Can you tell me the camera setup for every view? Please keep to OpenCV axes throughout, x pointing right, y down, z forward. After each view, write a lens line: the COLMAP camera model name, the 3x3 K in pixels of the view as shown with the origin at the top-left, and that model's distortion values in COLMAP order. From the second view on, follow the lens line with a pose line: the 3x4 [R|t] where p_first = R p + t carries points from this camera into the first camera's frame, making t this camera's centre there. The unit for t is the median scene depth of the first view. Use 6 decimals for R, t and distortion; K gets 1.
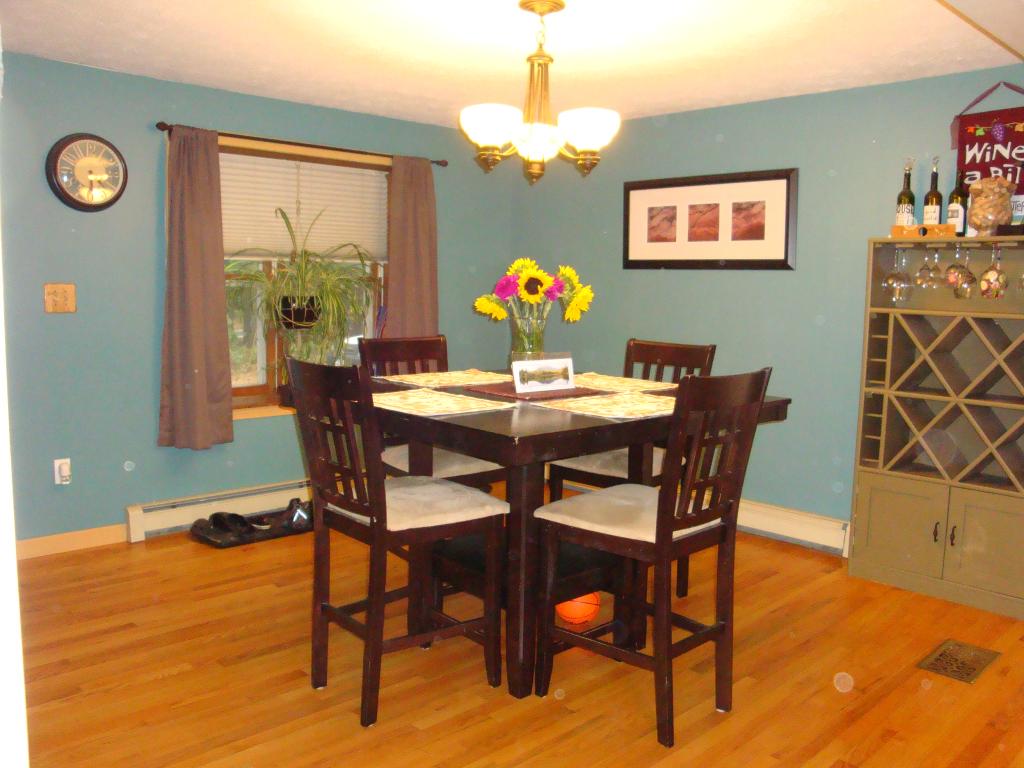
lens RADIAL K [[851.7, 0, 515.2], [0, 851.7, 383.5], [0, 0, 1]] dist [-0.156724, 0.141588]
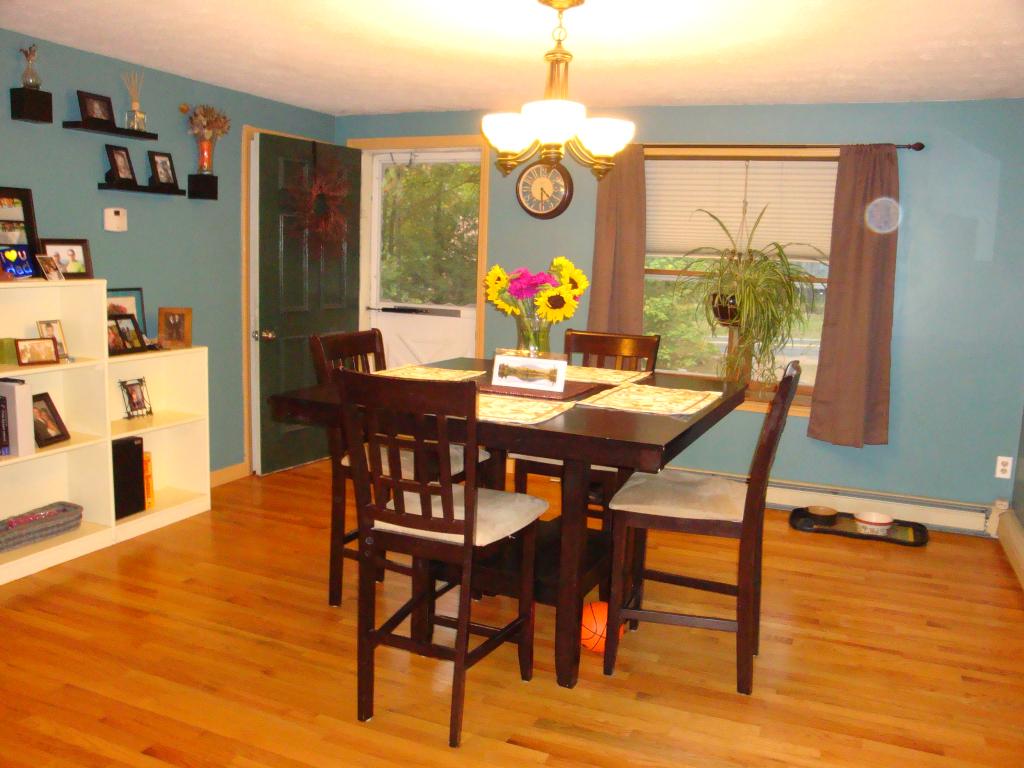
lens RADIAL K [[851.7, 0, 515.2], [0, 851.7, 383.5], [0, 0, 1]] dist [-0.156724, 0.141588]
pose [[0.366701, 0.160089, -0.916461, 0.953271], [-0.151389, 0.982222, 0.111001, -0.106060], [0.917939, 0.098038, 0.384418, 0.598237]]
